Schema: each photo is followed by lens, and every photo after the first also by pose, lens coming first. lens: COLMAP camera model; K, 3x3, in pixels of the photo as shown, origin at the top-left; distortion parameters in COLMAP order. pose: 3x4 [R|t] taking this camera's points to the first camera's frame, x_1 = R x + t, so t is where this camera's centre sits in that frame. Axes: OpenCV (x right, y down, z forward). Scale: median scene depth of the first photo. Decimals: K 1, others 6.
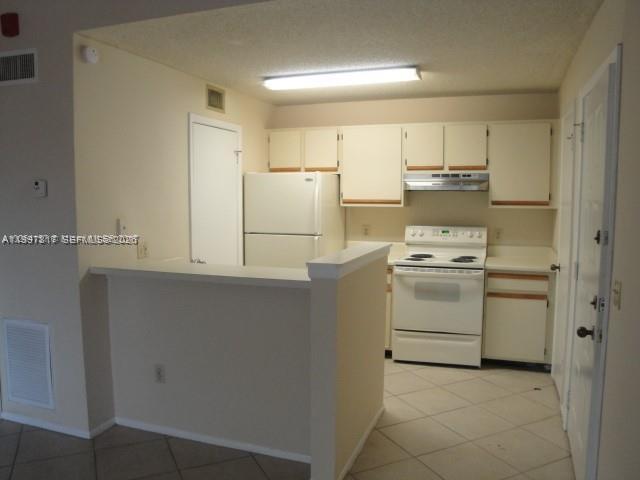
lens RADIAL K [[535.3, 0, 320.0], [0, 535.3, 240.0], [0, 0, 1]] dist [-0.094240, -0.000141]
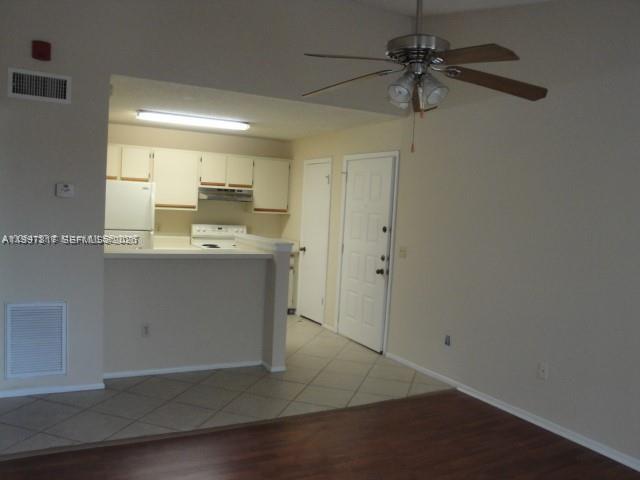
lens RADIAL K [[535.3, 0, 320.0], [0, 535.3, 240.0], [0, 0, 1]] dist [-0.094240, -0.000141]
pose [[0.667902, -0.013658, 0.744124, -0.699159], [0.014999, 0.999876, 0.004889, 0.013138], [-0.744098, 0.007896, 0.668024, -0.176107]]
